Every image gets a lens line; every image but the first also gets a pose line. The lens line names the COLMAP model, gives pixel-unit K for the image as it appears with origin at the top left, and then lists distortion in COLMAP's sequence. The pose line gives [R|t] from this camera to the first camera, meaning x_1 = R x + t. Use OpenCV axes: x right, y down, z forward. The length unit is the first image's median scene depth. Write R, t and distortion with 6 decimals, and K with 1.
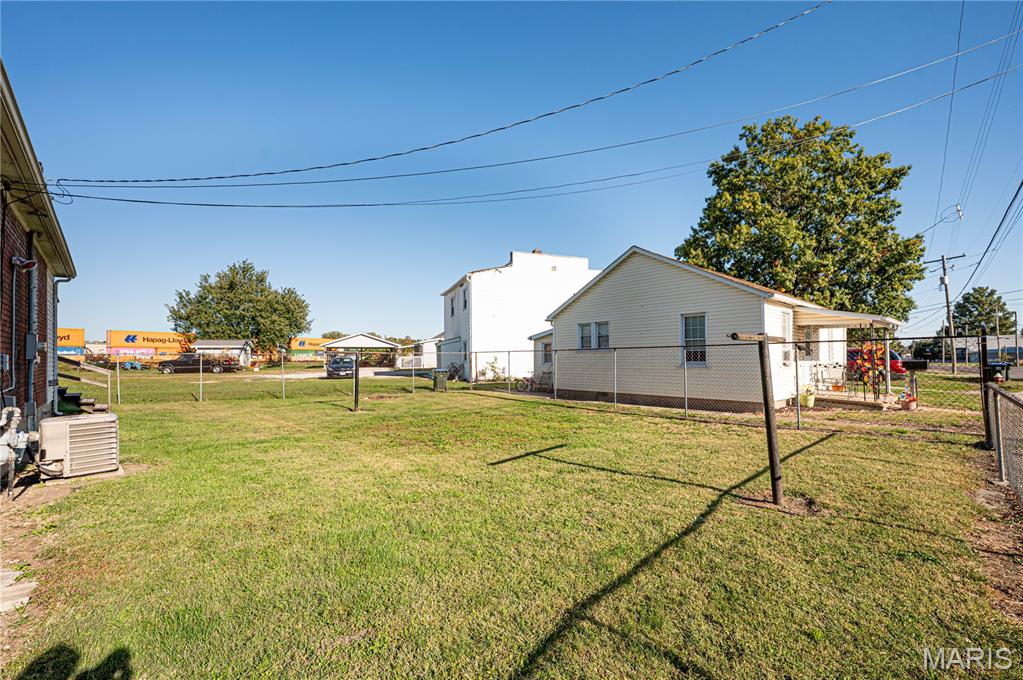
lens RADIAL K [[416.3, 0, 509.9], [0, 416.3, 356.9], [0, 0, 1]] dist [-0.000727, -0.000017]
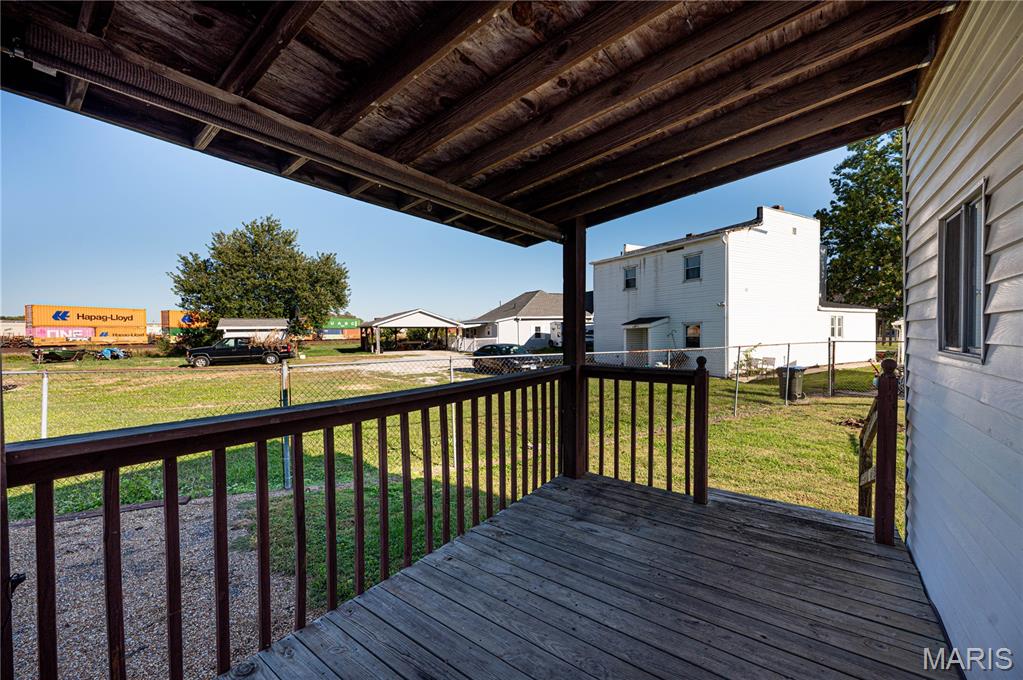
lens RADIAL K [[404.1, 0, 498.3], [0, 404.1, 332.9], [0, 0, 1]] dist [-0.000856, -0.000136]
pose [[0.988615, -0.004975, 0.150384, -0.555190], [0.004945, 0.999988, 0.000579, -0.020078], [-0.150385, 0.000171, 0.988627, 0.313083]]
